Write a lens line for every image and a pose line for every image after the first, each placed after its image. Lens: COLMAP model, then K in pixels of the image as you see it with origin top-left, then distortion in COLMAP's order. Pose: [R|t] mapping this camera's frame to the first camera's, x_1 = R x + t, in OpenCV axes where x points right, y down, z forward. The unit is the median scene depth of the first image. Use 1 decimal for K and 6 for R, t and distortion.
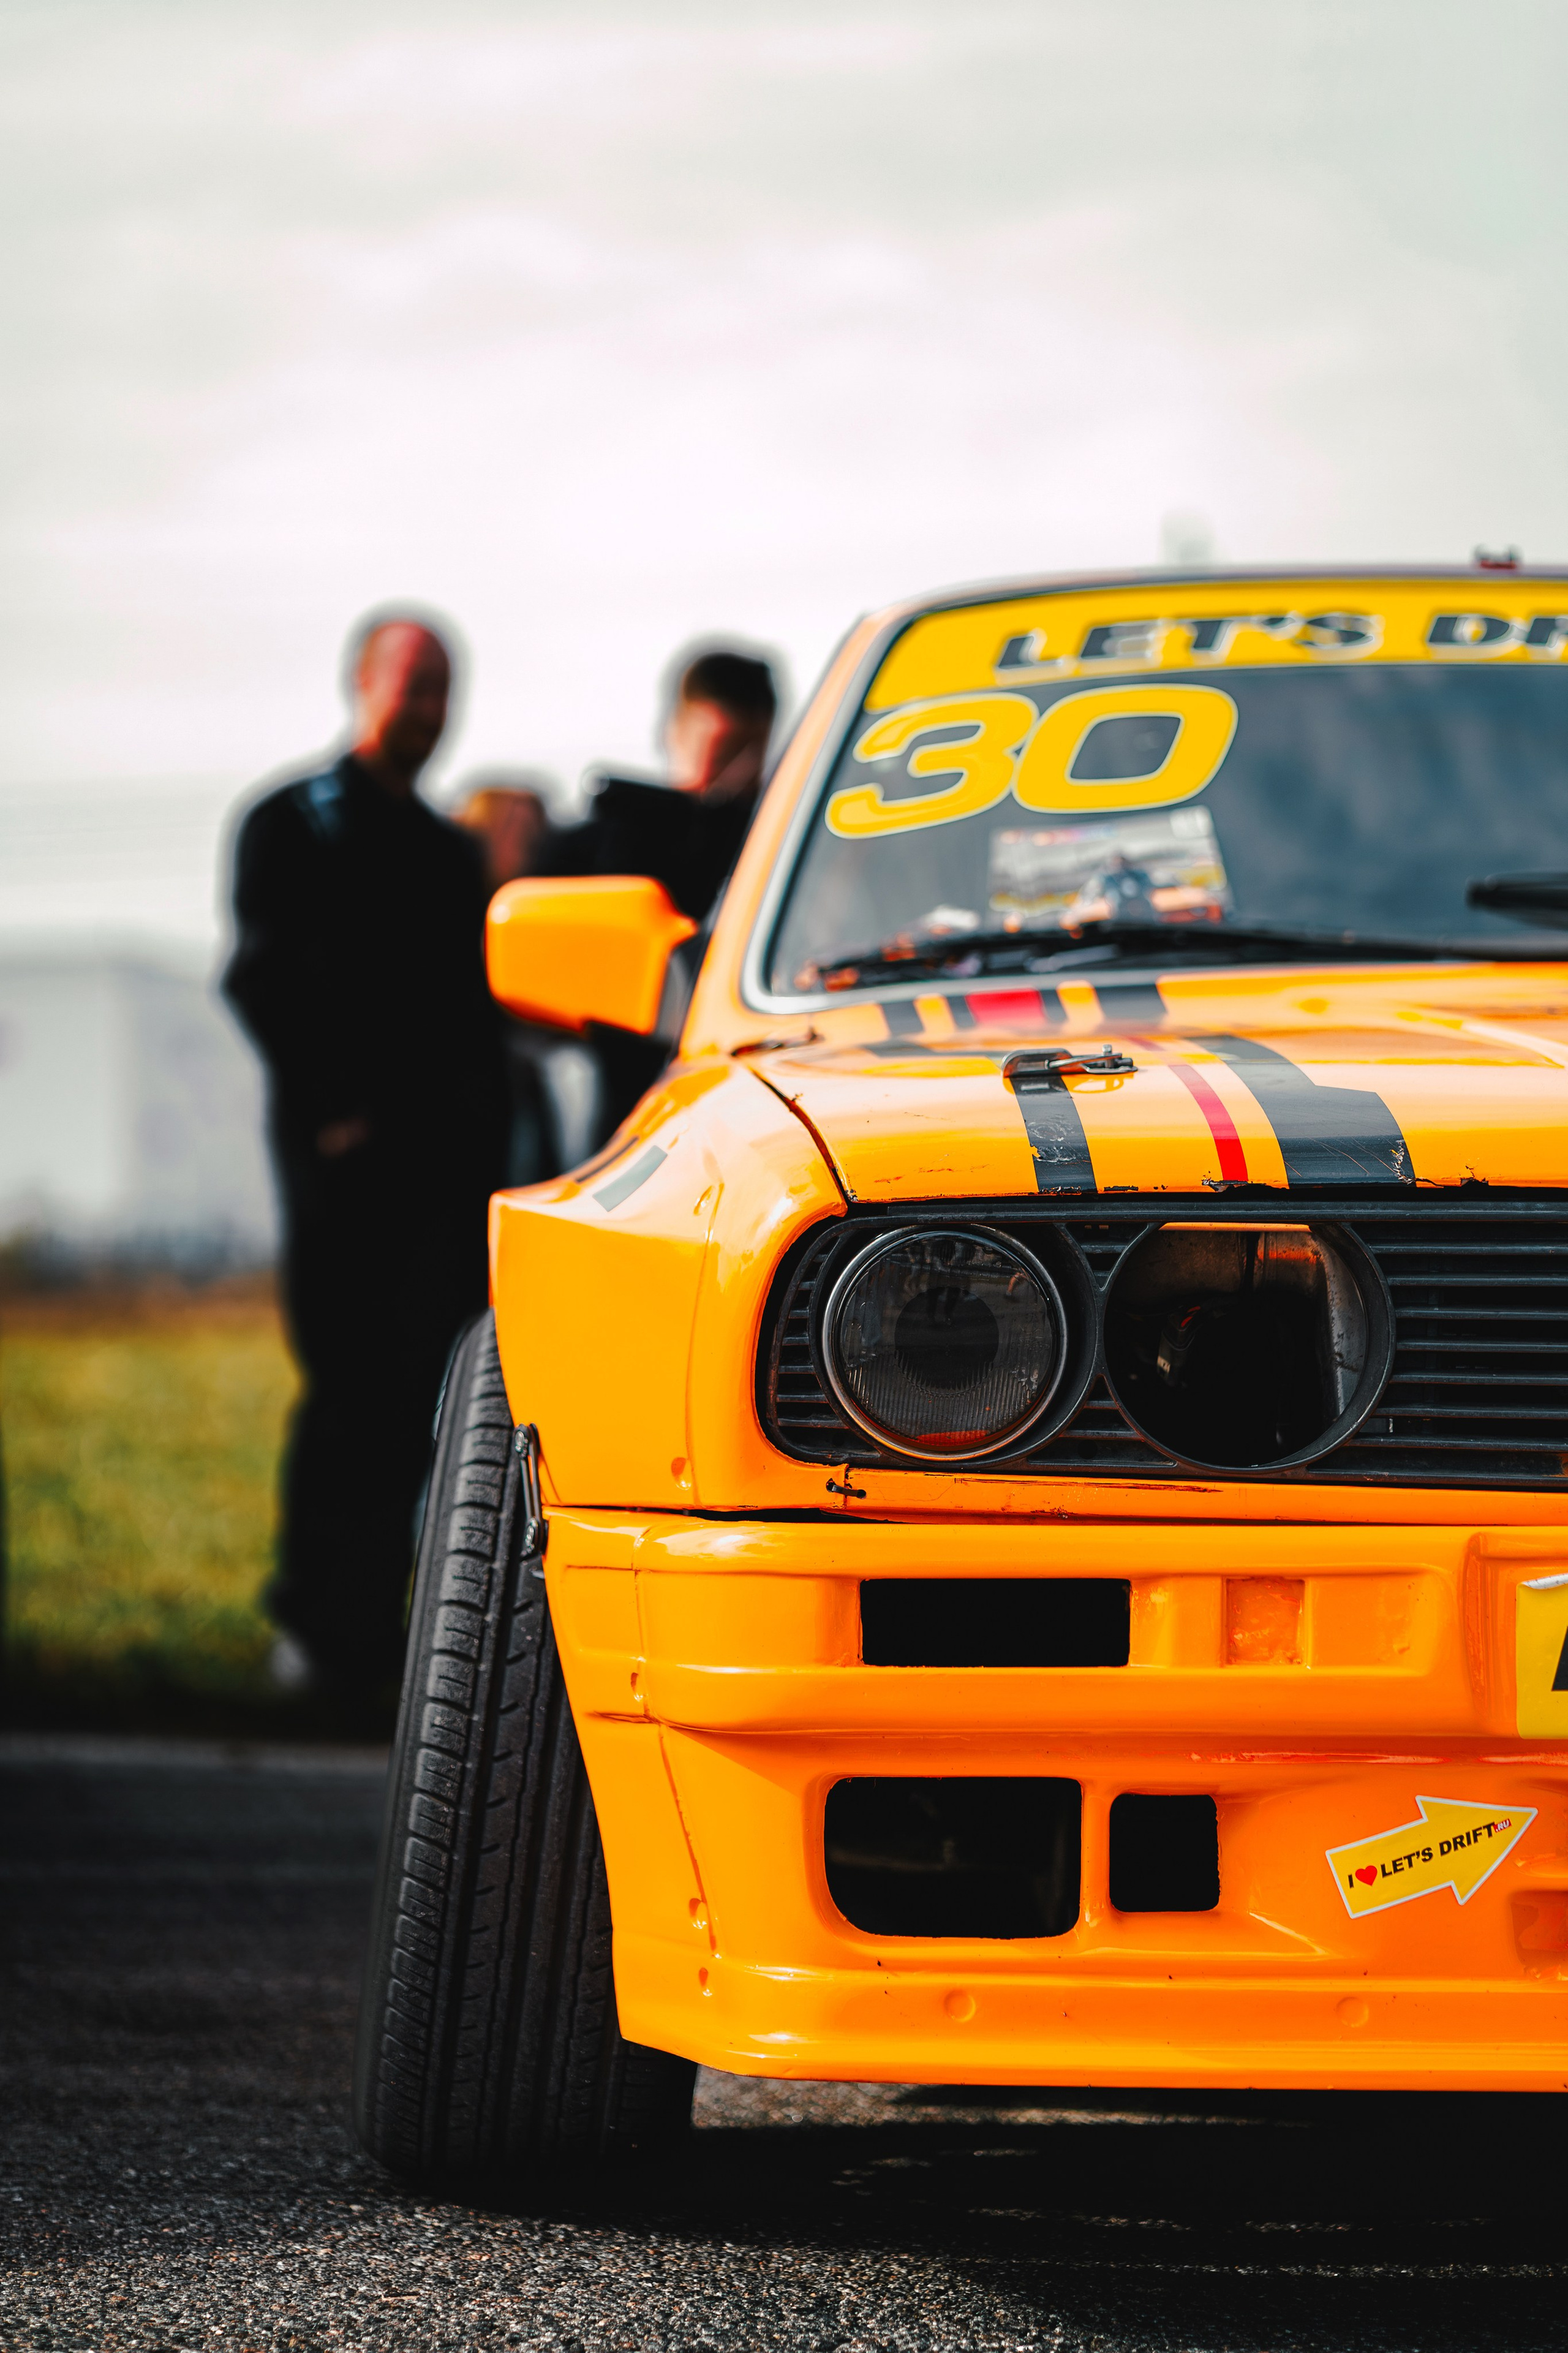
lens RADIAL K [[5896.4, 0, 784.0], [0, 5896.4, 1176.5], [0, 0, 1]] dist [0.002535, -0.587623]
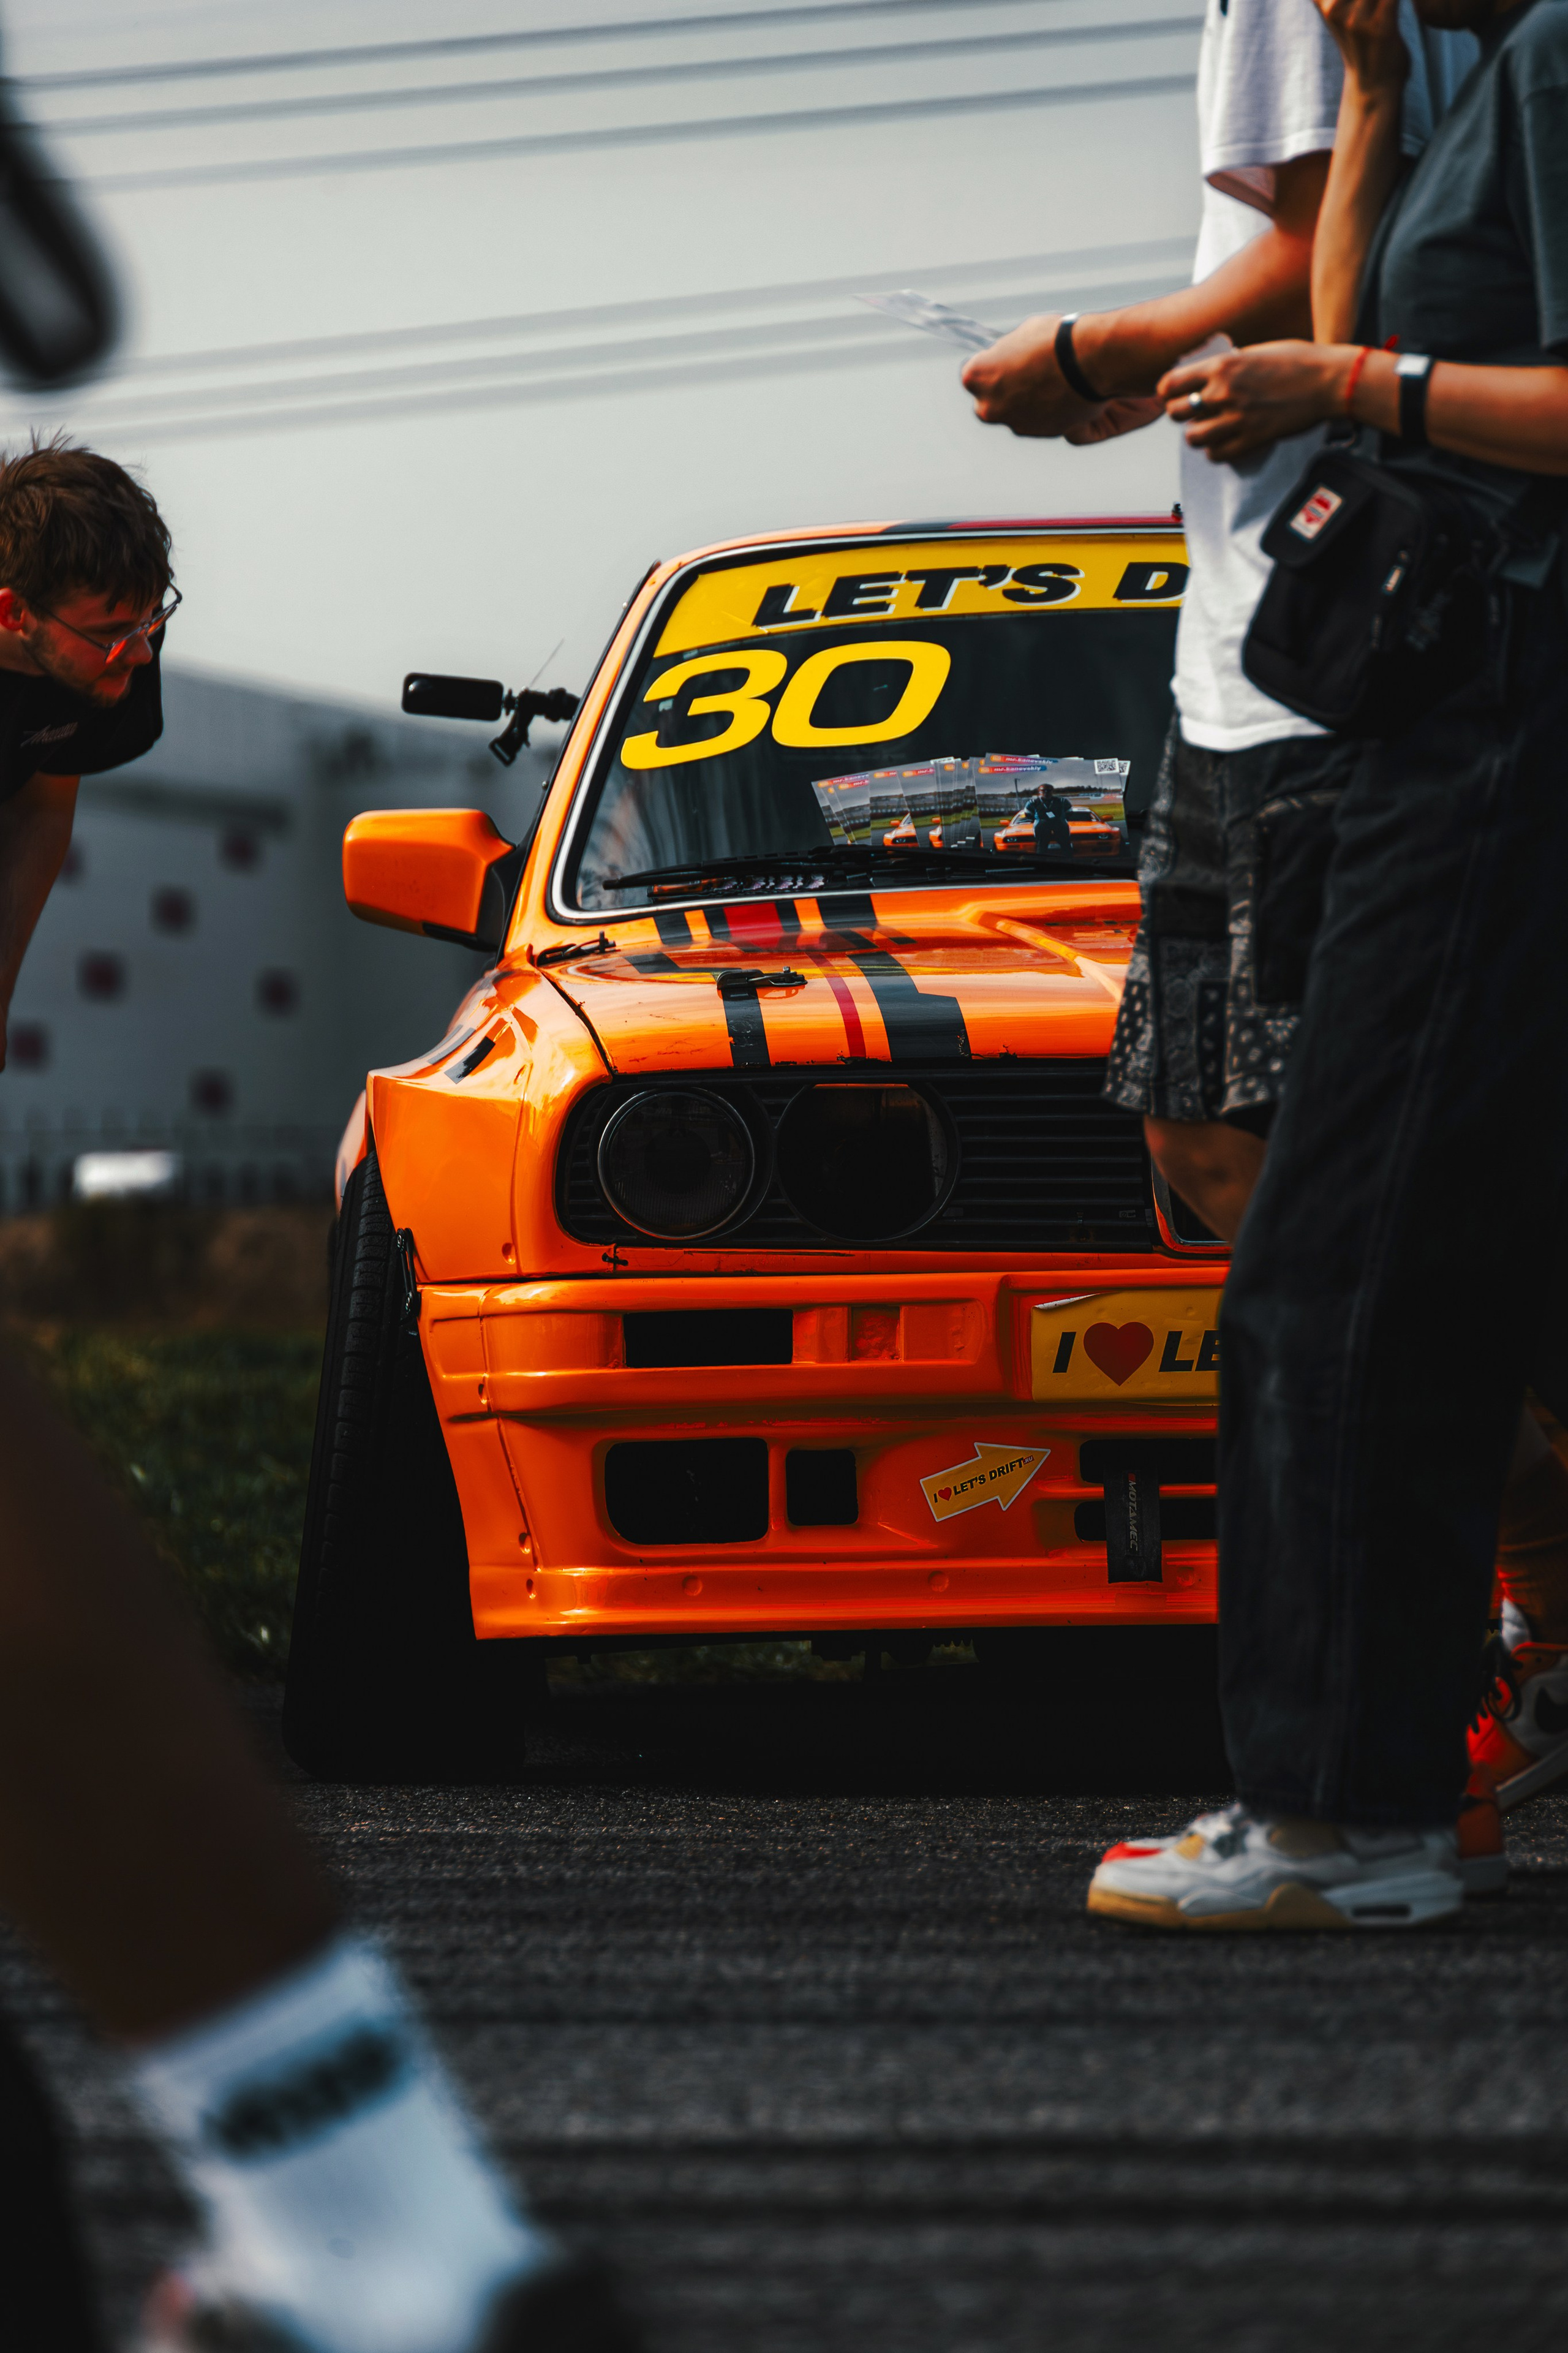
lens RADIAL K [[8824.0, 0, 784.0], [0, 8824.0, 1176.5], [0, 0, 1]] dist [-0.721503, 0.000088]
pose [[0.999757, -0.017529, 0.013357, 0.024324], [0.017257, 0.999648, 0.020154, -0.014748], [-0.013705, -0.019918, 0.999708, -1.317295]]
